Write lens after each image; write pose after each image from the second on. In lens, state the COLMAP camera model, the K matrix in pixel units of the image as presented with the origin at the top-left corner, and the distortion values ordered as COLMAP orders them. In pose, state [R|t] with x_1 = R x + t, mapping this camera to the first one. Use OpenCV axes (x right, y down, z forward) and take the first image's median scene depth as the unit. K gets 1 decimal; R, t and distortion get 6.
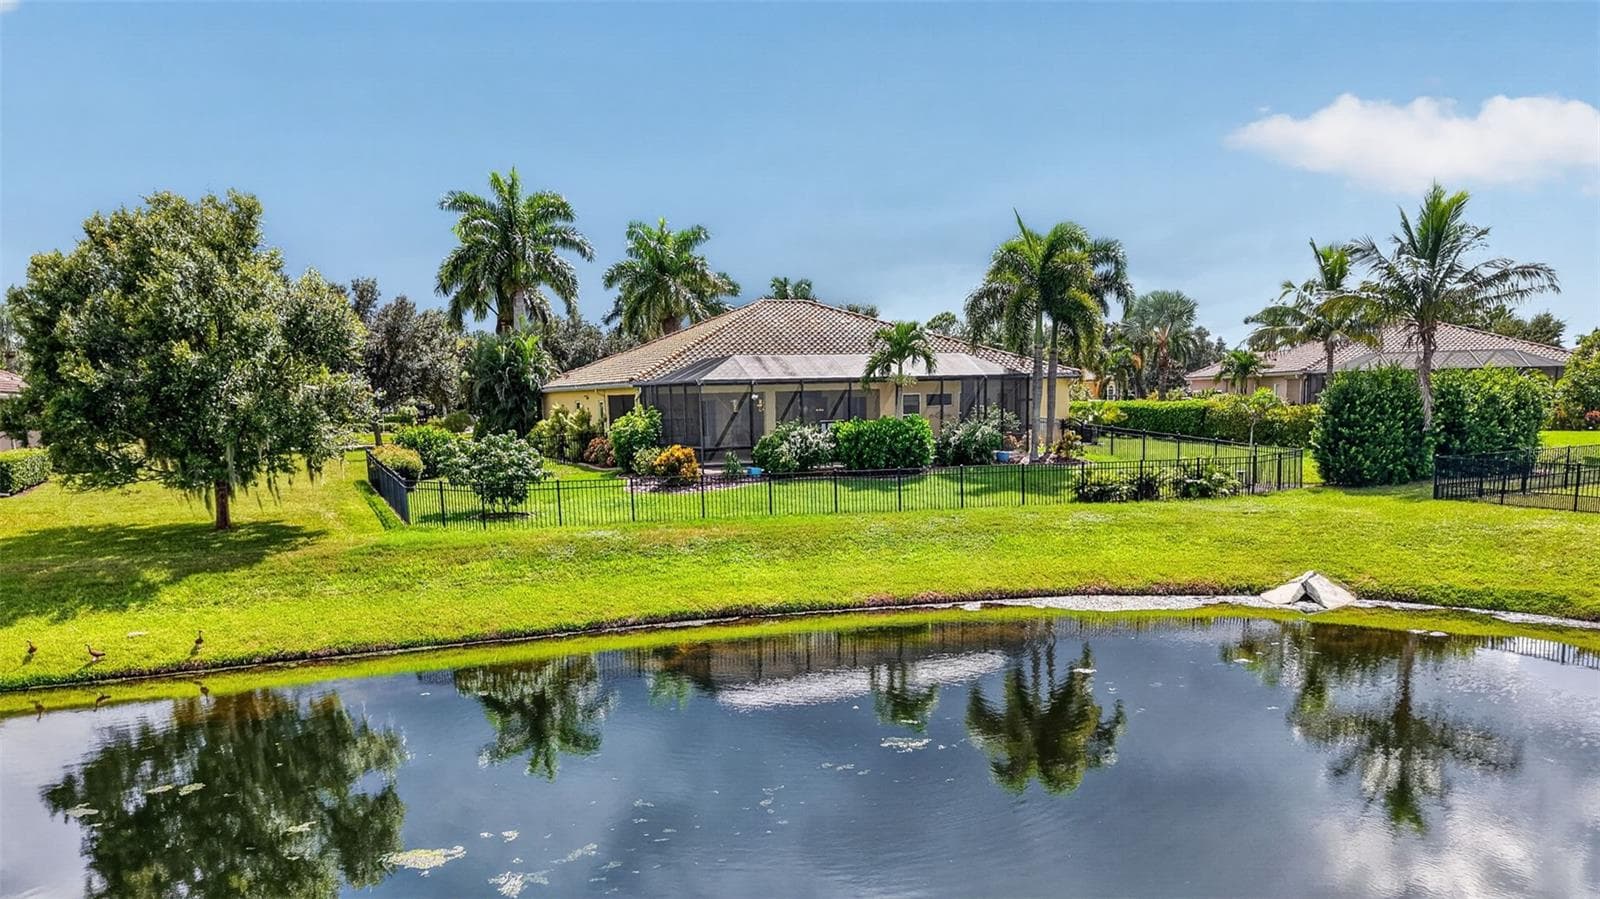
lens RADIAL K [[1120.0, 0, 800.0], [0, 1120.0, 449.5], [0, 0, 1]] dist [0.000443, 0.000040]
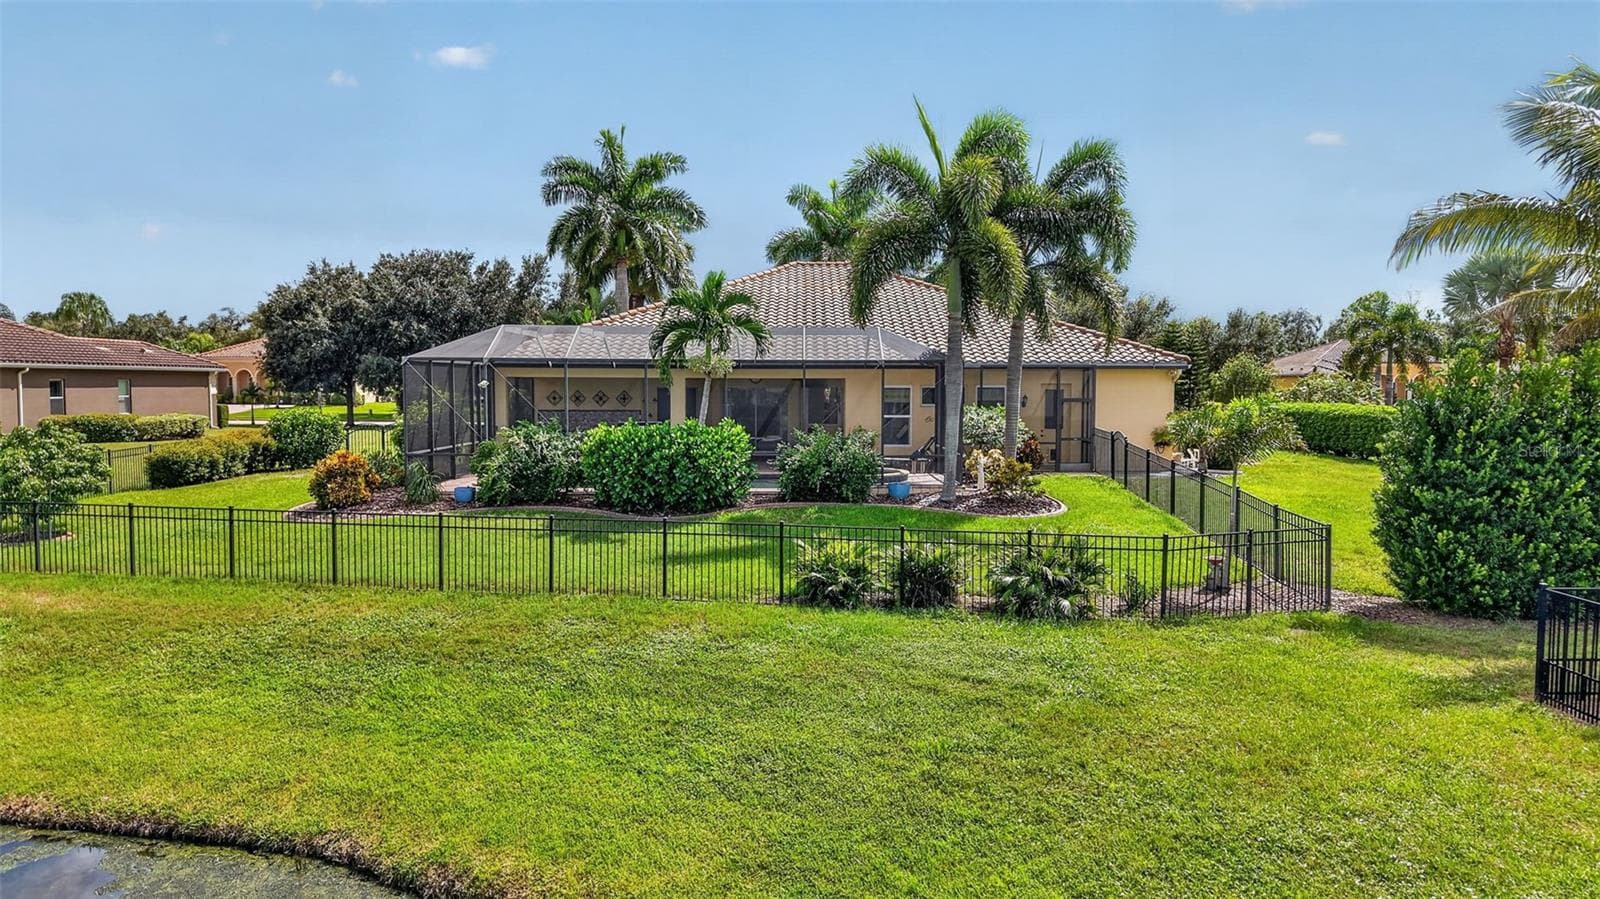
lens RADIAL K [[1120.0, 0, 800.0], [0, 1120.0, 449.5], [0, 0, 1]] dist [0.000443, 0.000040]
pose [[0.946782, 0.048090, -0.318262, 0.348870], [-0.047677, 0.998821, 0.009094, -0.023884], [0.318324, 0.006564, 0.947959, 0.439979]]
